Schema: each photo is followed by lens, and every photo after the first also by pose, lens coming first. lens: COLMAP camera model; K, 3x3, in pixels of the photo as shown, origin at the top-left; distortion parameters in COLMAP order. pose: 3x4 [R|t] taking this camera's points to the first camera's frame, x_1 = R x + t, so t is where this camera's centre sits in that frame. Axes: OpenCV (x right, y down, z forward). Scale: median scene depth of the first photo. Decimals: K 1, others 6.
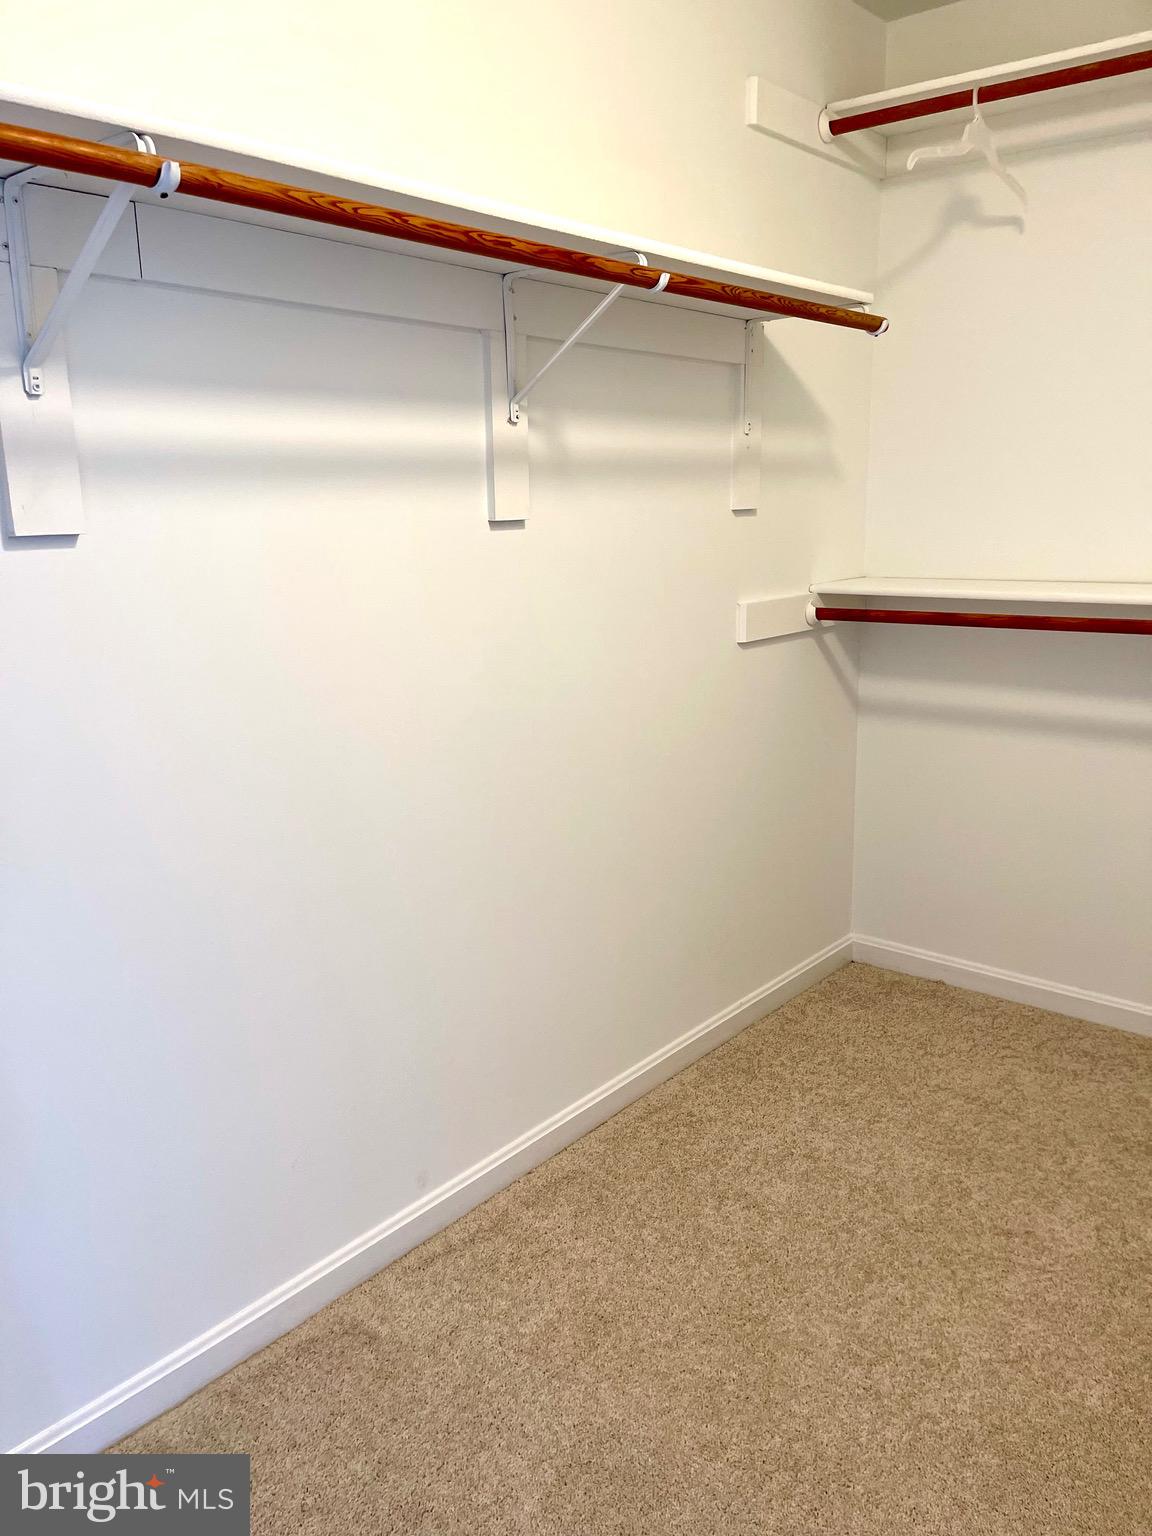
lens RADIAL K [[1146.7, 0, 582.1], [0, 1146.7, 776.3], [0, 0, 1]] dist [0.075390, -0.103282]
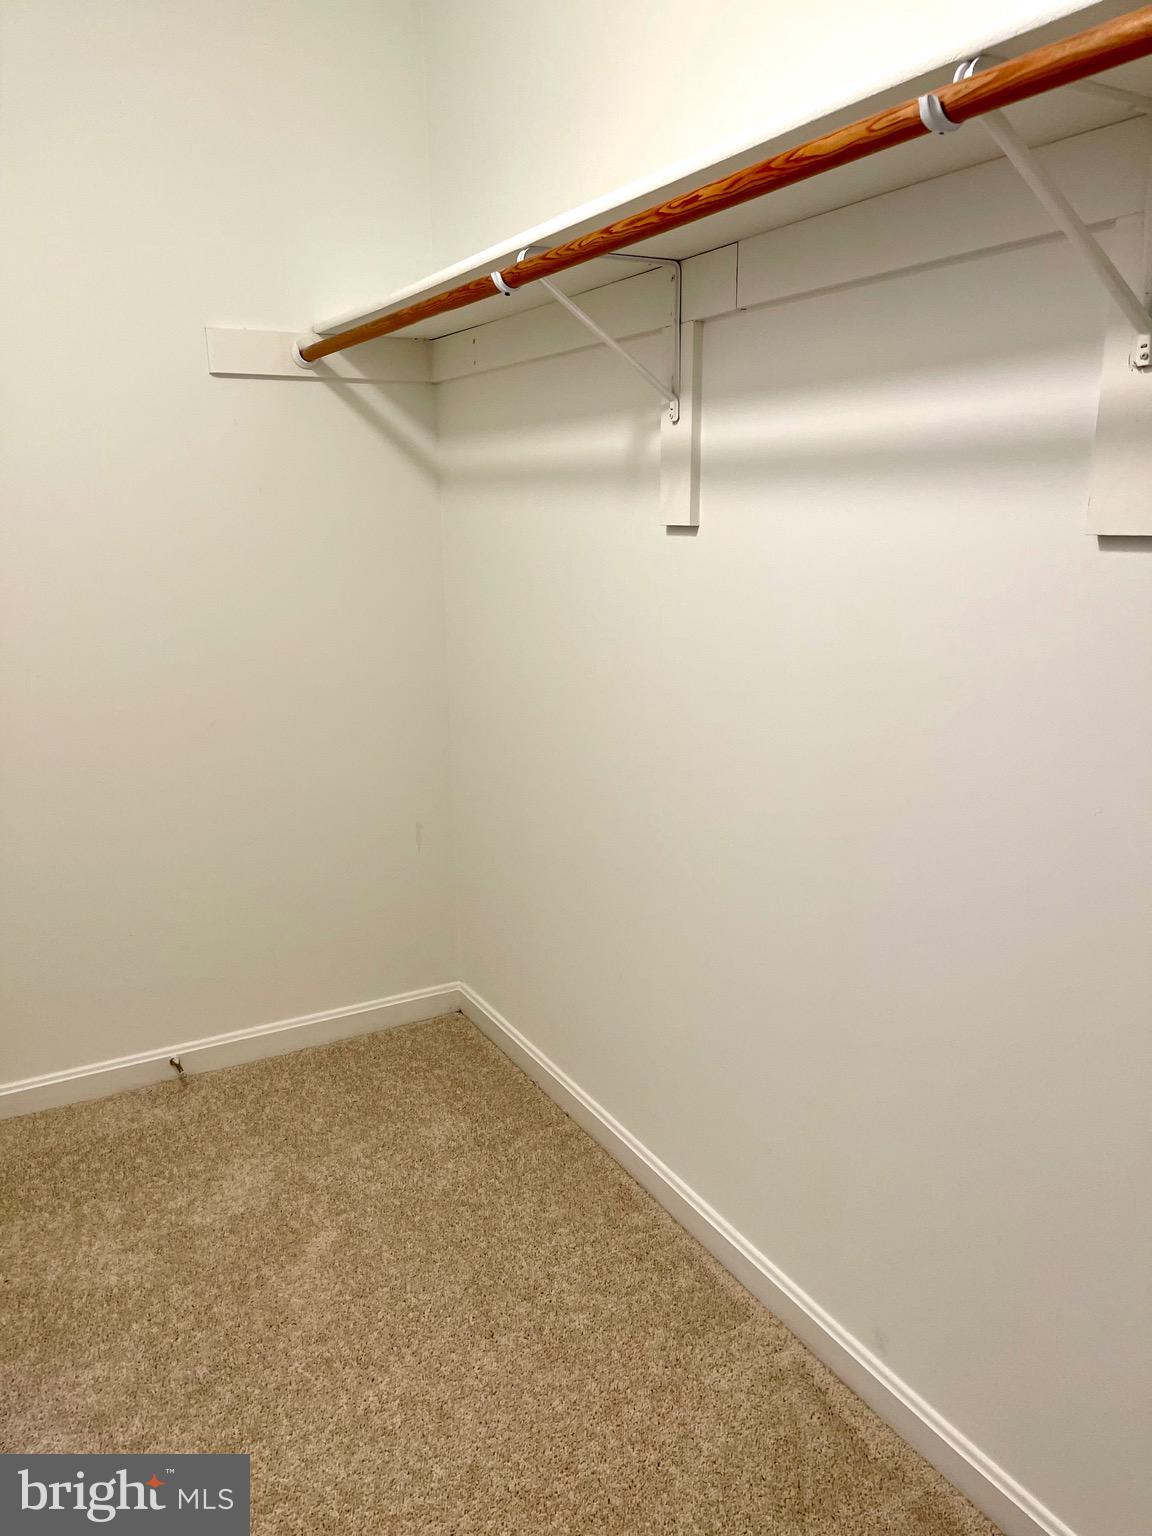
lens RADIAL K [[1146.7, 0, 582.1], [0, 1146.7, 776.3], [0, 0, 1]] dist [0.075390, -0.103282]
pose [[-0.356963, 0.228922, -0.905634, 0.803343], [-0.219128, 0.921932, 0.319412, -0.315460], [0.908053, 0.312468, -0.278933, 1.257680]]
